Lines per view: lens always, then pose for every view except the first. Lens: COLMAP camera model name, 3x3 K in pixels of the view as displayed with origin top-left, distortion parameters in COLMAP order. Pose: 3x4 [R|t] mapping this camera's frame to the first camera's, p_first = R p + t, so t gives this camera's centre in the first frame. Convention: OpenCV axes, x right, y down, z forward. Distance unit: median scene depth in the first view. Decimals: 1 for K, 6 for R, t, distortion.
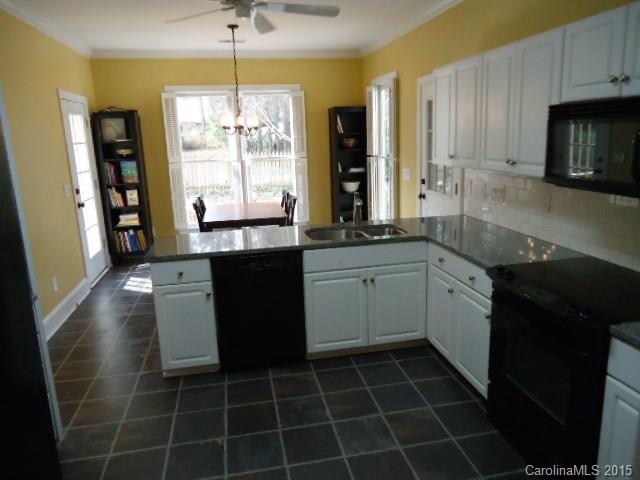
lens RADIAL K [[467.6, 0, 319.4], [0, 467.6, 239.7], [0, 0, 1]] dist [-0.013237, -0.005029]
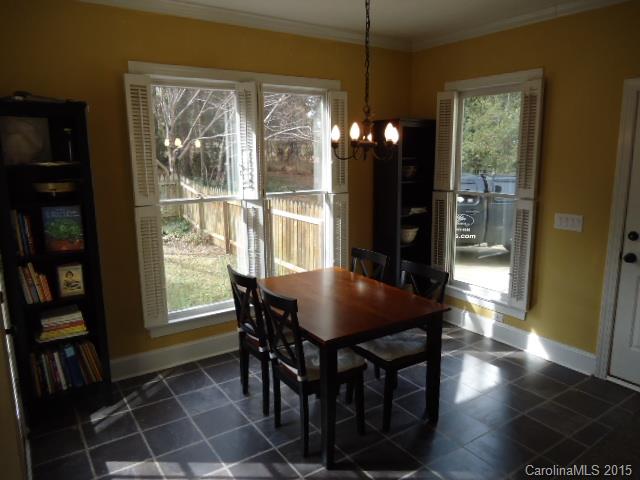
lens RADIAL K [[467.6, 0, 321.2], [0, 467.6, 238.5], [0, 0, 1]] dist [-0.013237, -0.005029]
pose [[0.922318, -0.046319, 0.383646, -0.342763], [0.063604, 0.997446, -0.032486, -0.100860], [-0.381161, 0.054364, 0.922909, 0.447181]]
